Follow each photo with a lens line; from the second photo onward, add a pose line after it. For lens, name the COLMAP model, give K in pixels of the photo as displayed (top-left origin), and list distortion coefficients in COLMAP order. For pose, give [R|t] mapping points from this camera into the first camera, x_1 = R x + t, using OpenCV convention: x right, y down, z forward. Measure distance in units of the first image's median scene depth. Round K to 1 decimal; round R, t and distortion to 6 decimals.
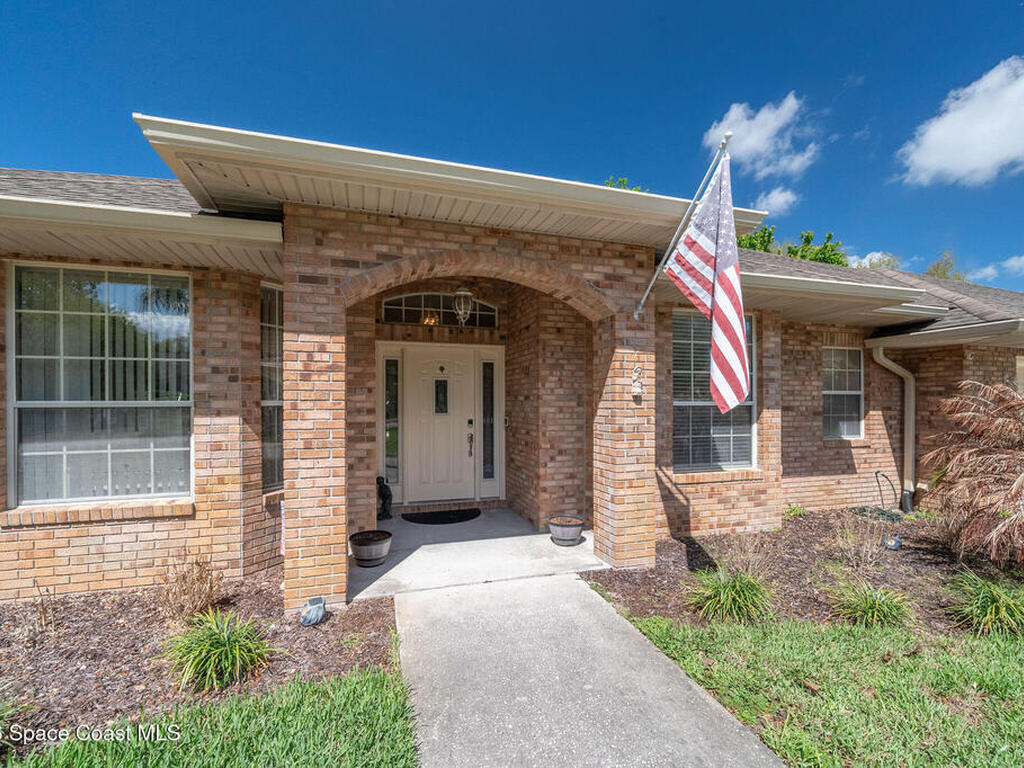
lens RADIAL K [[458.5, 0, 512.3], [0, 458.5, 400.2], [0, 0, 1]] dist [0.000018, -0.000036]
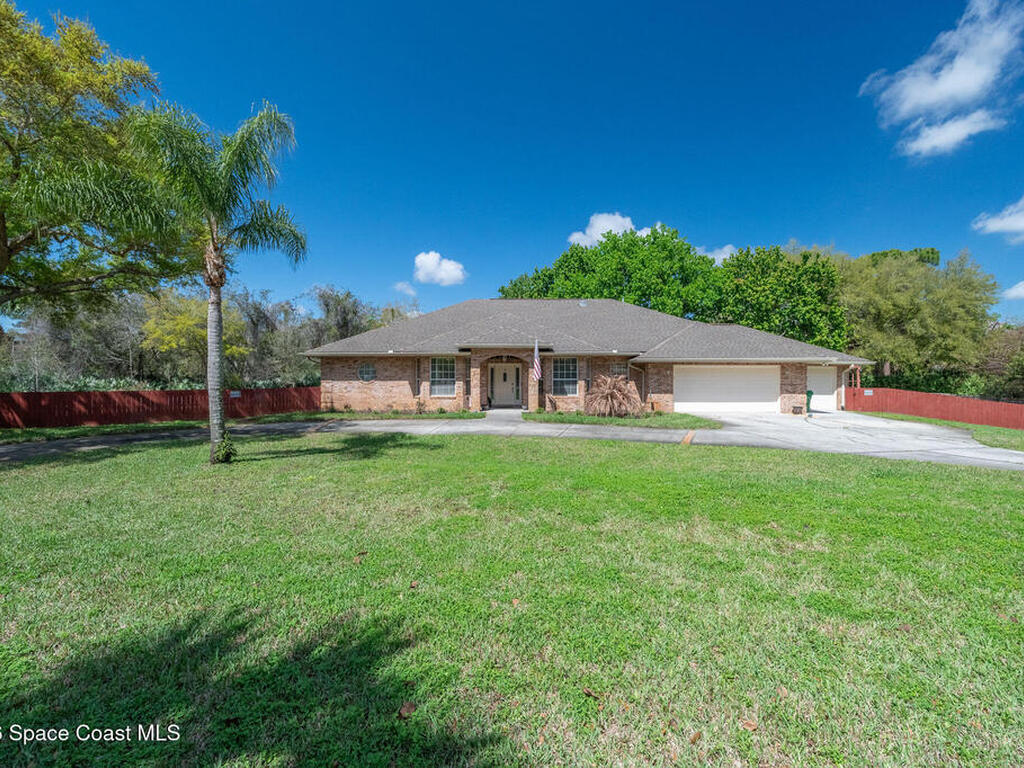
lens RADIAL K [[468.9, 0, 515.6], [0, 468.9, 379.9], [0, 0, 1]] dist [0.001079, -0.000101]
pose [[0.957768, 0.002287, -0.287534, 1.469557], [0.001257, 0.999926, 0.012137, -0.047506], [0.287541, -0.011986, 0.957693, -3.774344]]
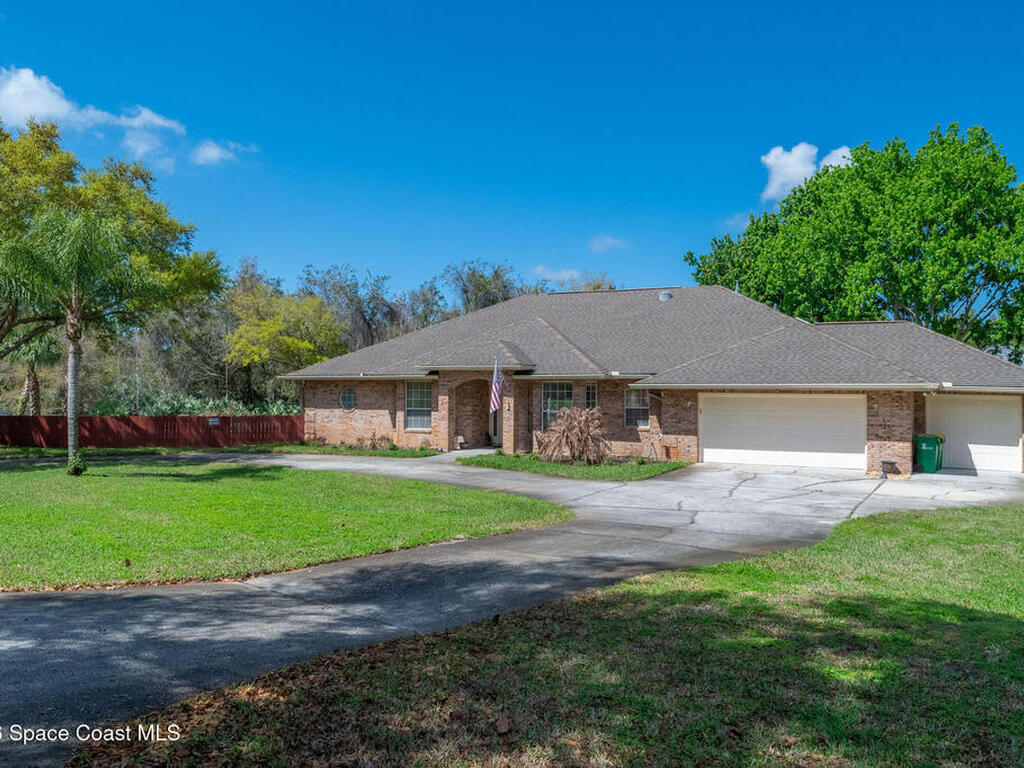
lens RADIAL K [[881.7, 0, 512.0], [0, 881.7, 384.0], [0, 0, 1]] dist [0.035261, -0.000234]
pose [[0.713872, -0.000336, -0.700276, 5.169356], [-0.002772, 0.999991, -0.003306, -0.183621], [0.700271, 0.004301, 0.713864, -4.041194]]
